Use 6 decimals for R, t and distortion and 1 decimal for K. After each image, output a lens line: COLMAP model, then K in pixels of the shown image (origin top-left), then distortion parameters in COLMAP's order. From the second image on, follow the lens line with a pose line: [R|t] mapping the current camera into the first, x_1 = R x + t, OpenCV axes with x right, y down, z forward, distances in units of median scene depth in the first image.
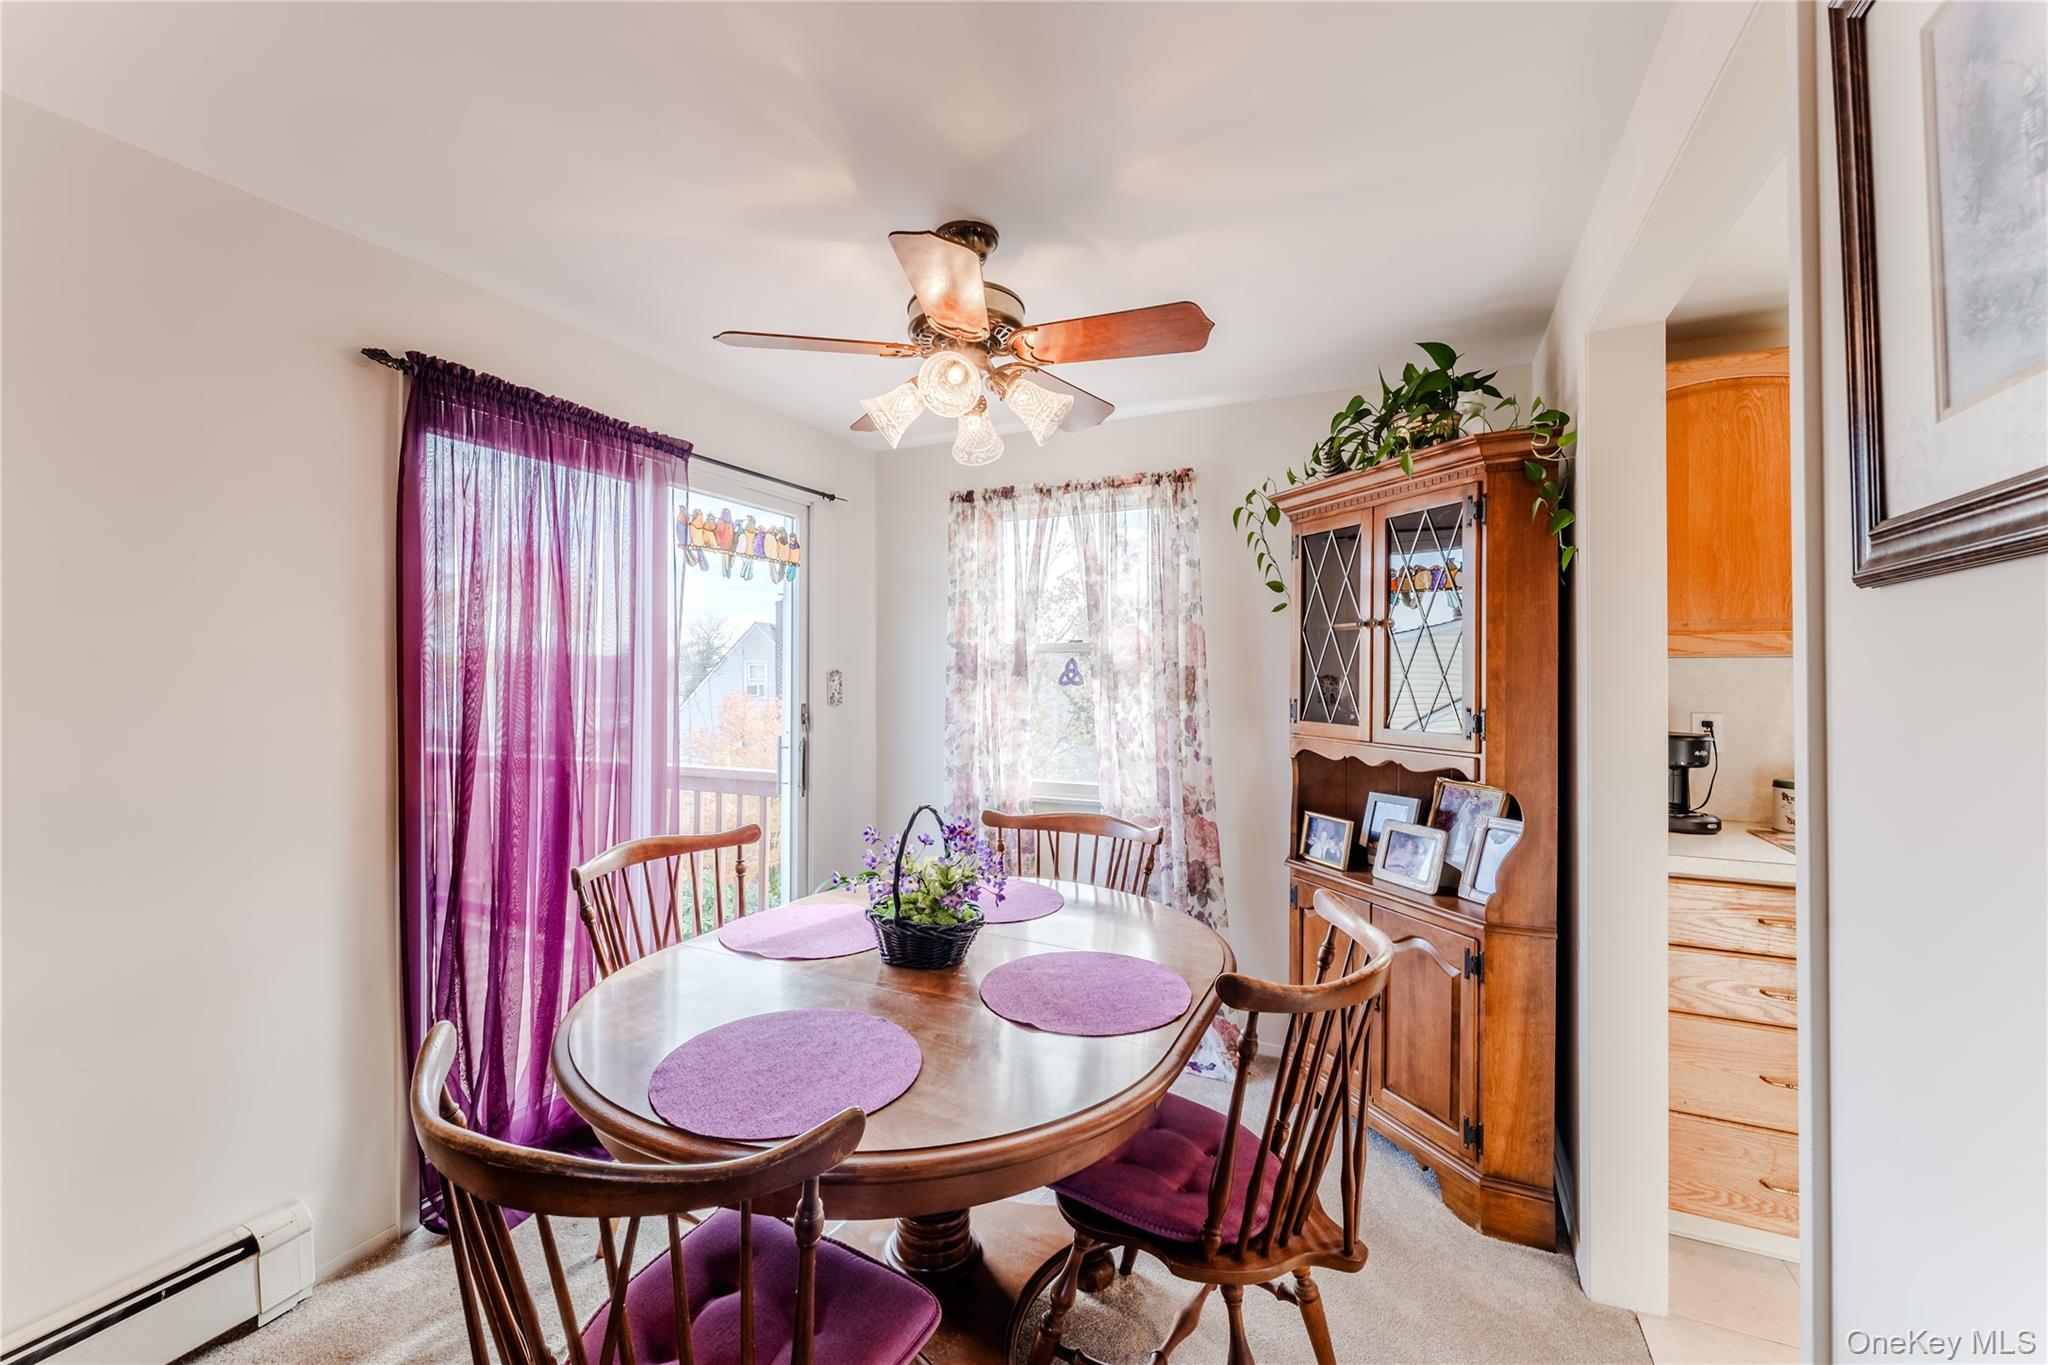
lens RADIAL K [[830.6, 0, 1013.8], [0, 830.6, 669.8], [0, 0, 1]] dist [-0.000092, -0.000509]
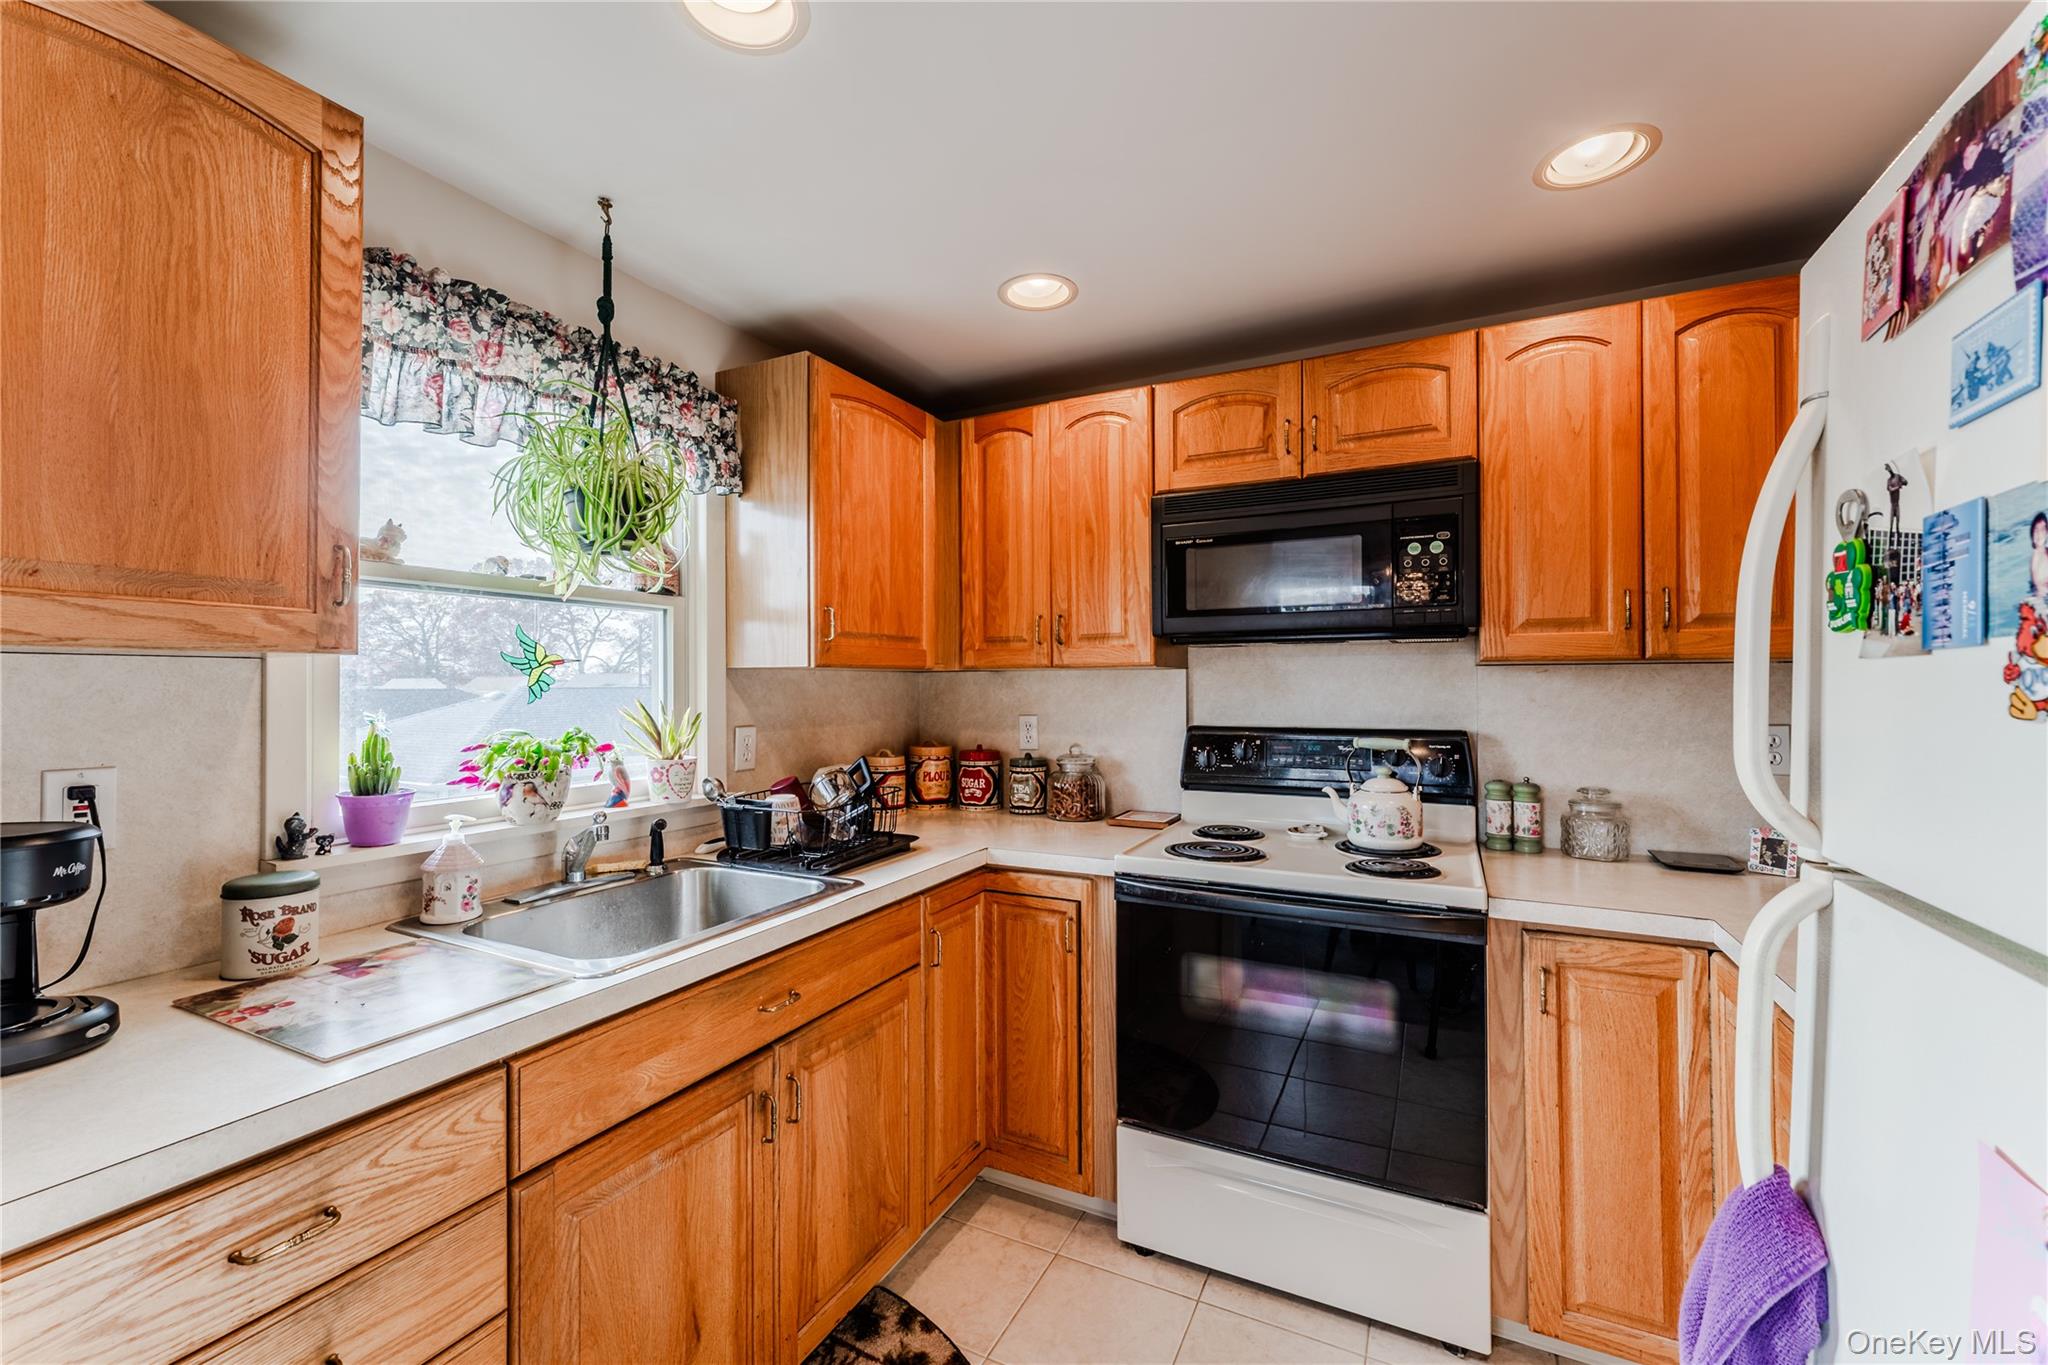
lens RADIAL K [[830.6, 0, 1017.5], [0, 830.6, 683.0], [0, 0, 1]] dist [-0.000092, -0.000509]
pose [[0.012886, 0.005053, 0.999904, 0.401769], [-0.005677, 0.999971, -0.004980, 0.001663], [-0.999901, -0.005612, 0.012914, 0.502041]]
